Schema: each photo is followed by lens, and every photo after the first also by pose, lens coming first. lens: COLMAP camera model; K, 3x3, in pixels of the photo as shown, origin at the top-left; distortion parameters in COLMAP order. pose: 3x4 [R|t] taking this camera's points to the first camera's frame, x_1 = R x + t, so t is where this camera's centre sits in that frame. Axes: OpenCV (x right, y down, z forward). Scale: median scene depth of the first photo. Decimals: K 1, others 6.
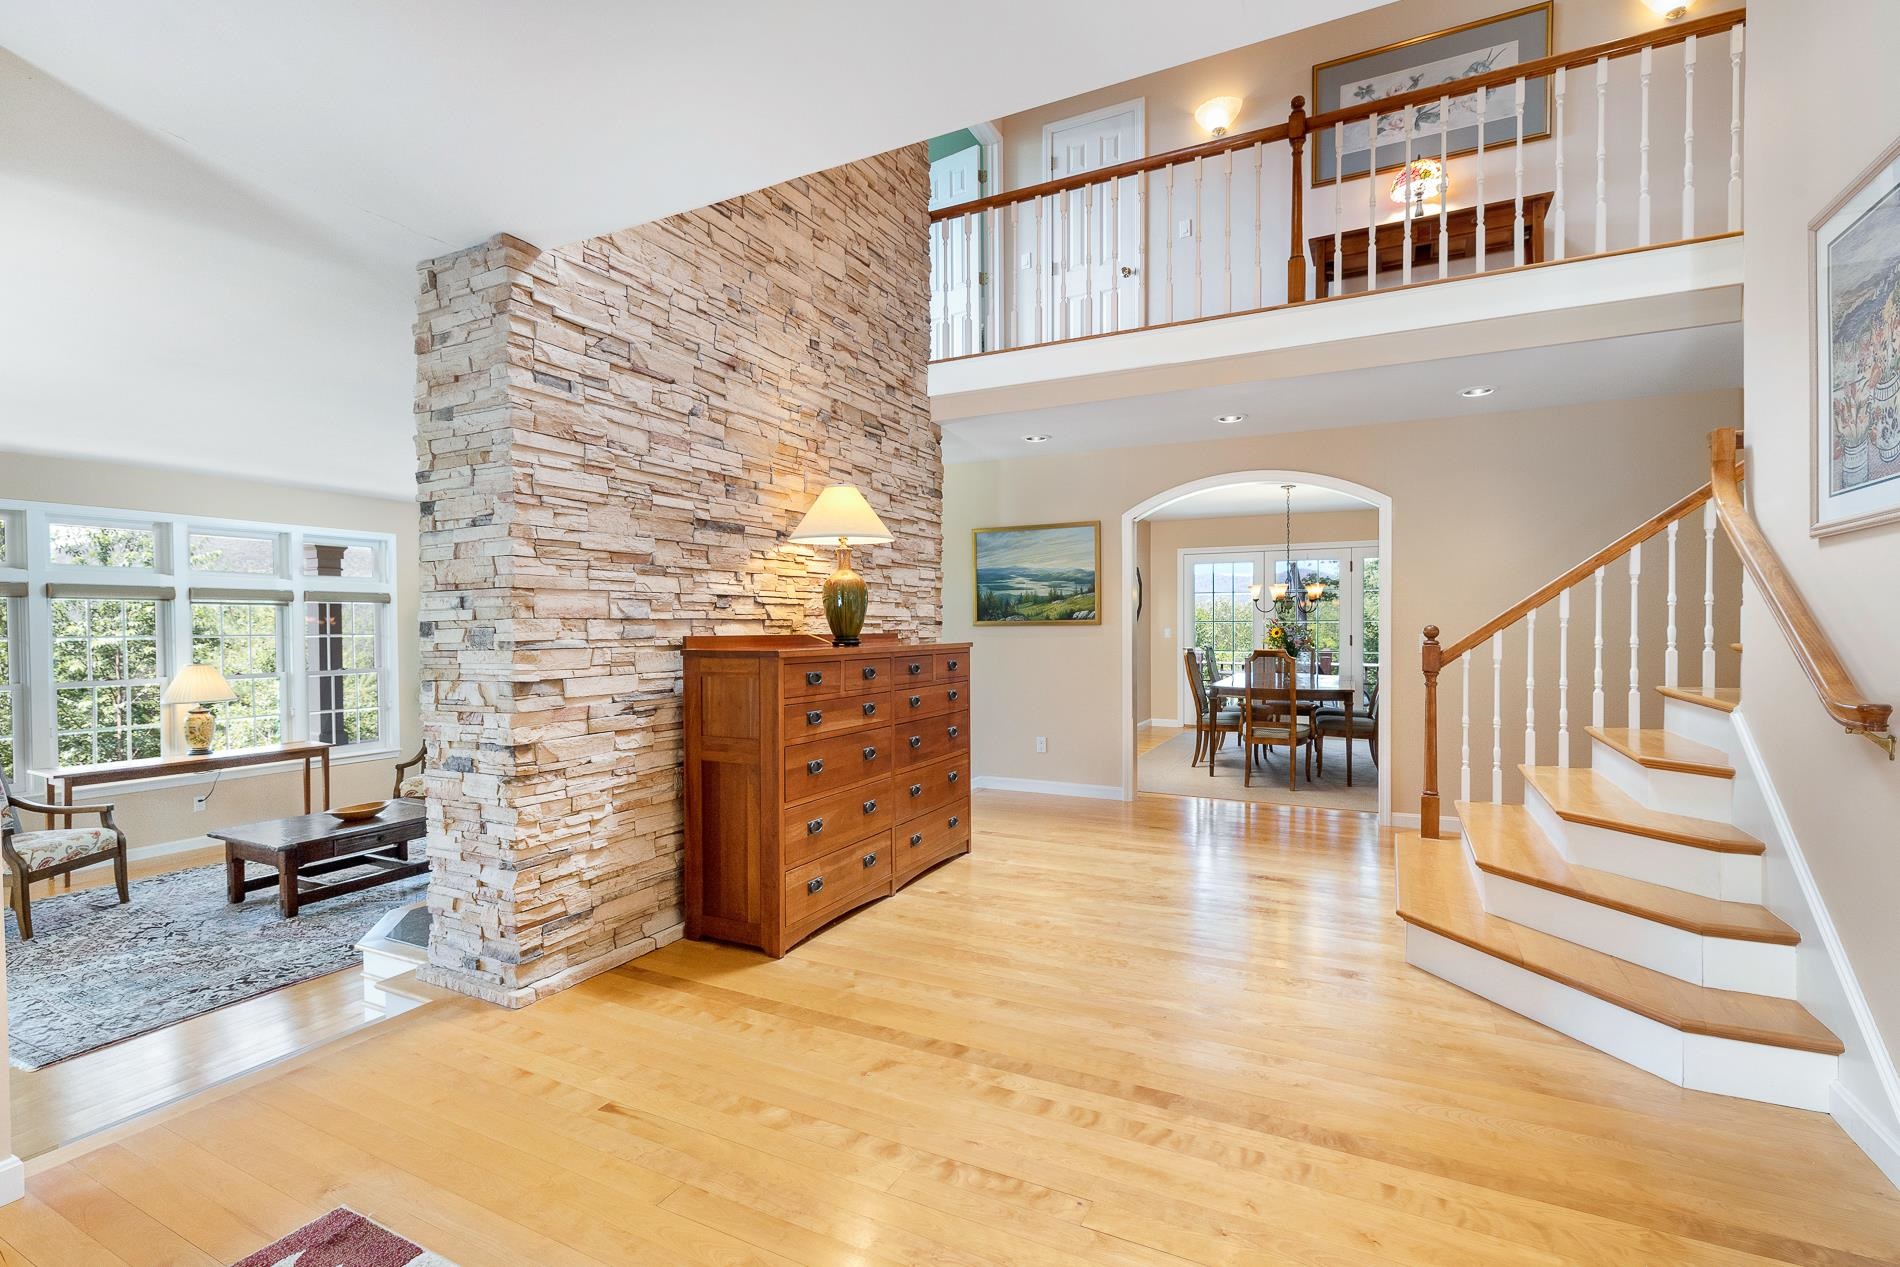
lens RADIAL K [[861.0, 0, 950.4], [0, 861.0, 643.1], [0, 0, 1]] dist [0.002752, -0.000474]
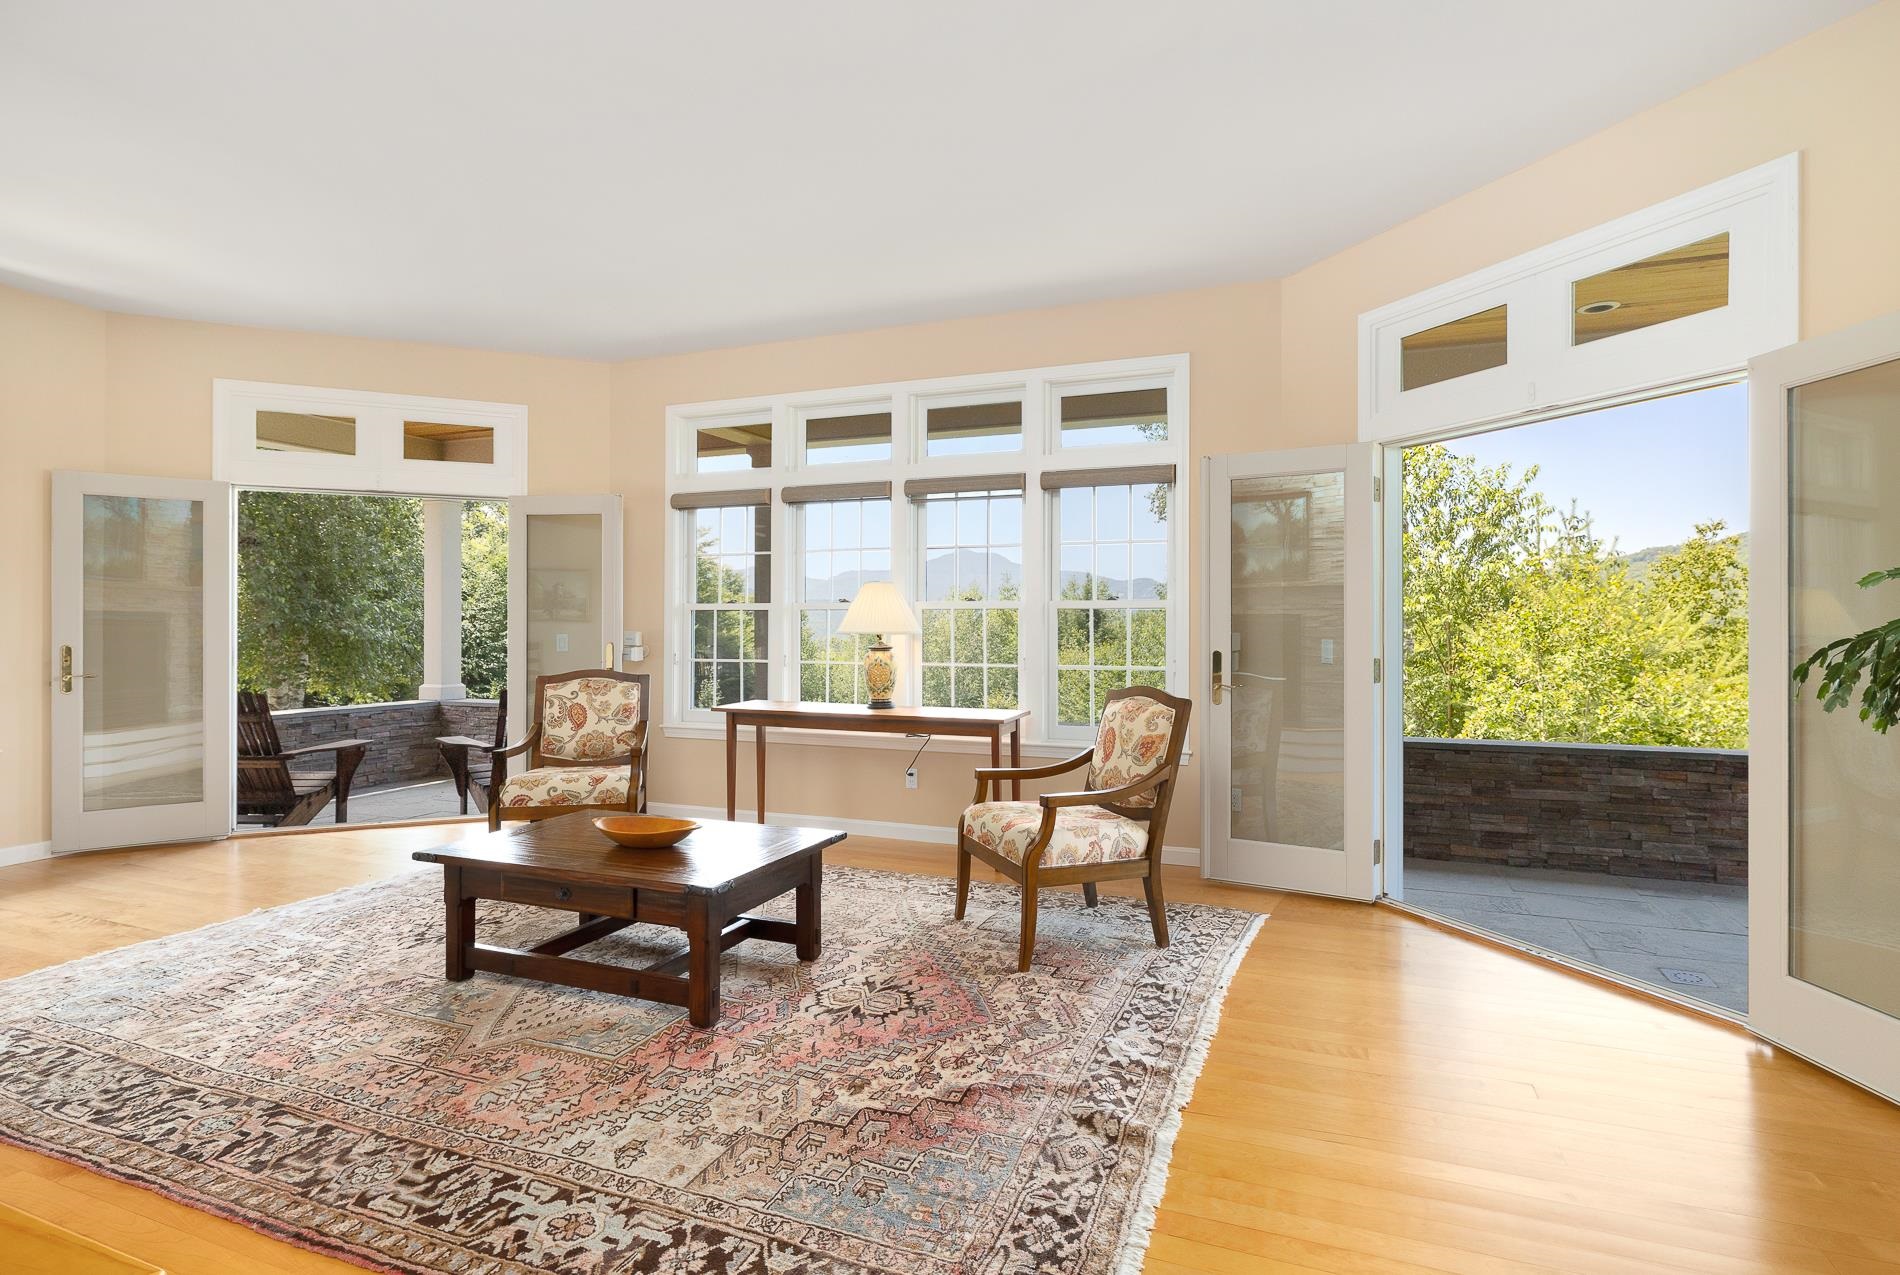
lens RADIAL K [[941.5, 0, 957.3], [0, 941.5, 623.4], [0, 0, 1]] dist [-0.003144, 0.000107]
pose [[0.096172, -0.001981, -0.995363, -0.110578], [-0.021944, 0.999751, -0.004110, 0.075013], [0.995123, 0.022238, 0.096104, 1.228286]]
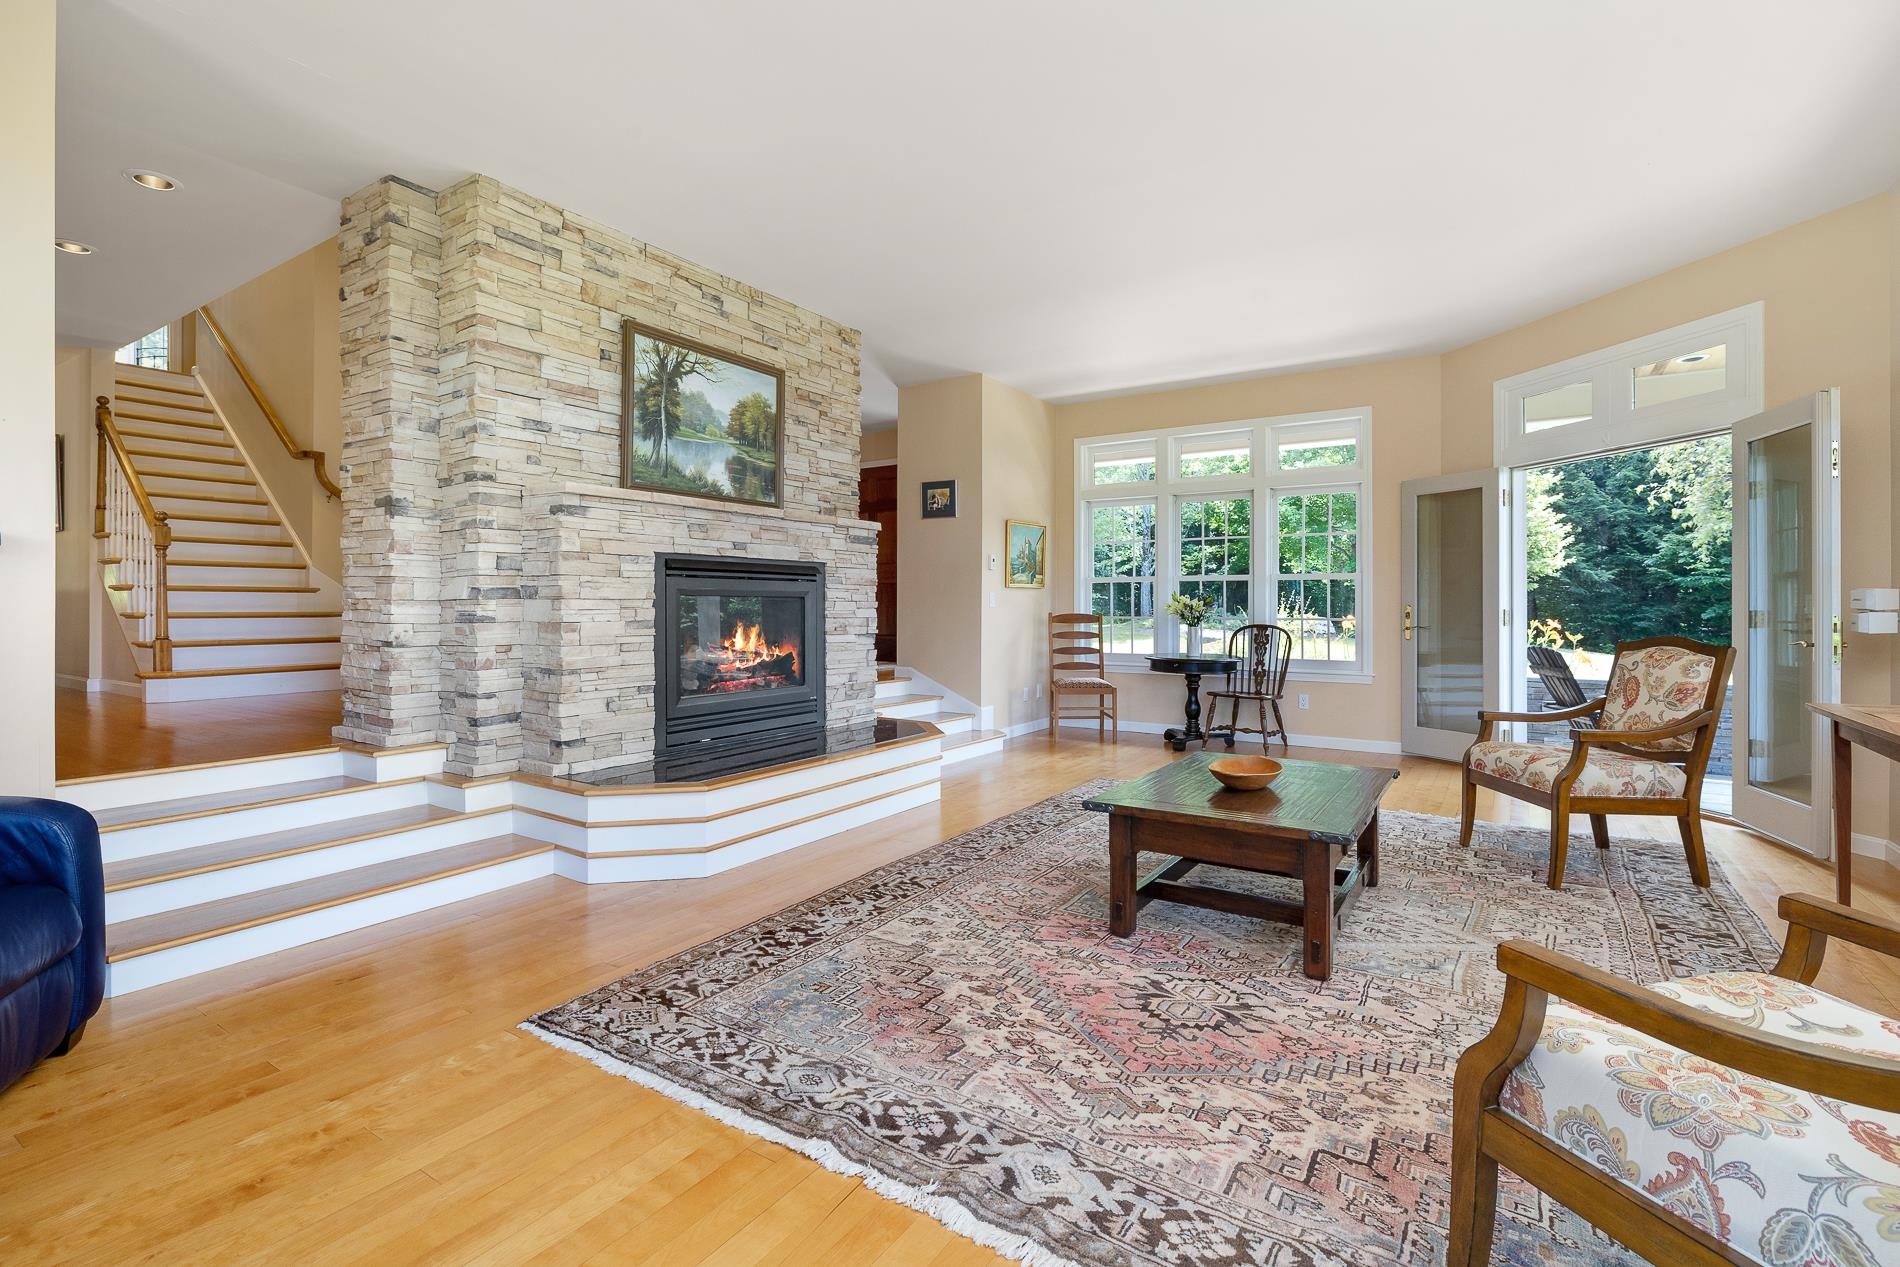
lens RADIAL K [[861.3, 0, 971.2], [0, 861.3, 602.1], [0, 0, 1]] dist [-0.000790, -0.000055]
pose [[-0.996373, -0.000082, 0.085091, -0.609699], [0.001325, 0.999863, 0.016469, 0.087002], [-0.085081, 0.016522, -0.996237, 1.685379]]
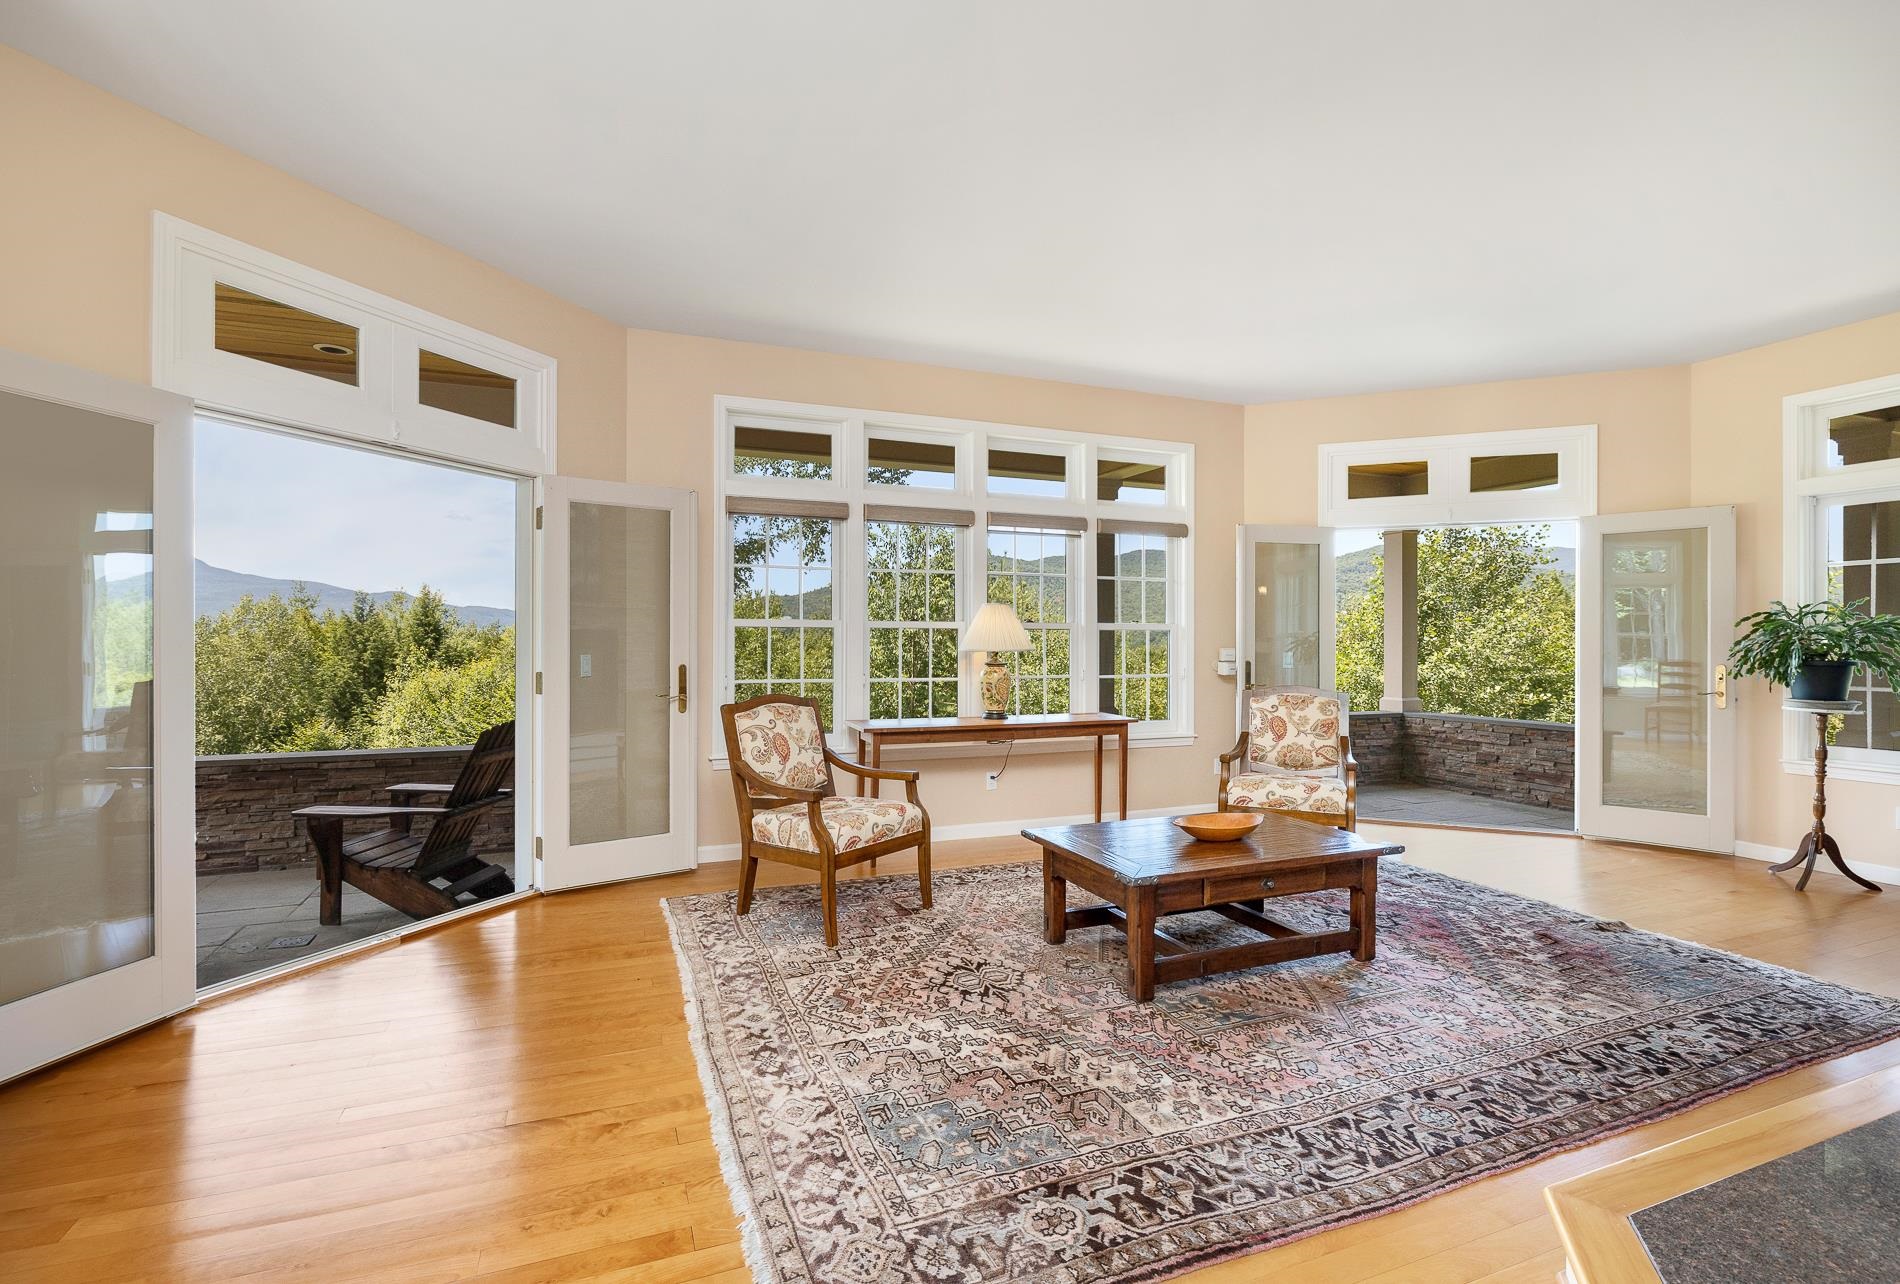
lens RADIAL K [[873.0, 0, 950.7], [0, 873.0, 650.7], [0, 0, 1]] dist [-0.006166, -0.000062]
pose [[0.753574, 0.010580, -0.657278, -0.469873], [-0.016671, 0.999856, -0.003019, 0.087021], [0.657152, 0.013233, 0.753642, 0.464072]]
